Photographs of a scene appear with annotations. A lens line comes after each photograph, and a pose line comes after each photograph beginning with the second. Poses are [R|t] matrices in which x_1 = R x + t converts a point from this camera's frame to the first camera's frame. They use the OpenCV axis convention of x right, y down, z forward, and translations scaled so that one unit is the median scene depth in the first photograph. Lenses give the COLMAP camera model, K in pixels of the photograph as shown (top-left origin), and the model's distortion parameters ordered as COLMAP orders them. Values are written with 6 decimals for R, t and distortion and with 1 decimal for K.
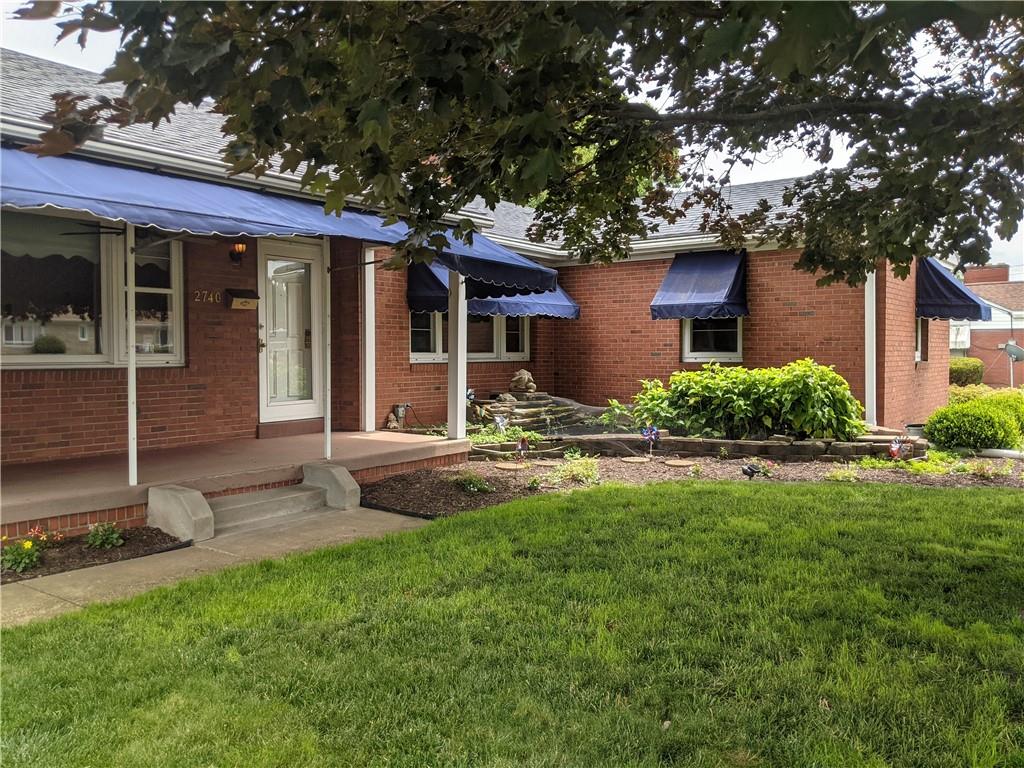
lens RADIAL K [[818.7, 0, 510.5], [0, 818.7, 374.7], [0, 0, 1]] dist [0.037637, -0.070045]
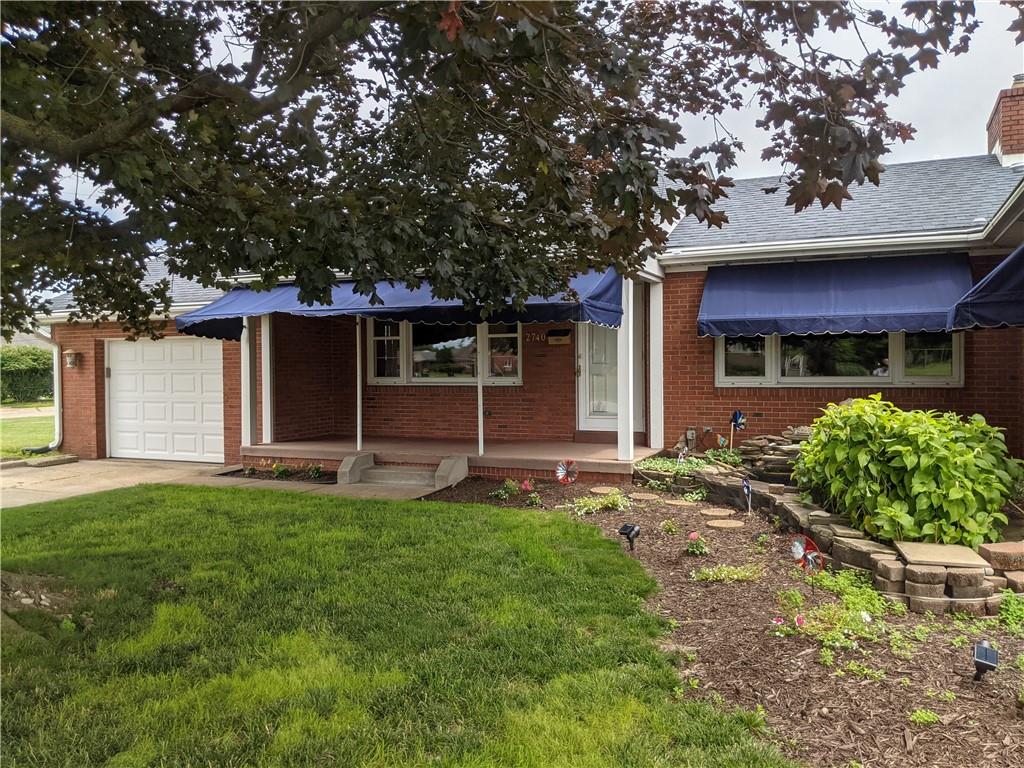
lens RADIAL K [[818.7, 0, 510.5], [0, 818.7, 374.7], [0, 0, 1]] dist [0.037637, -0.070045]
pose [[0.181666, 0.015005, -0.983246, 1.030895], [-0.013604, 0.999826, 0.012745, -0.048128], [0.983266, 0.011061, 0.181838, 0.713333]]
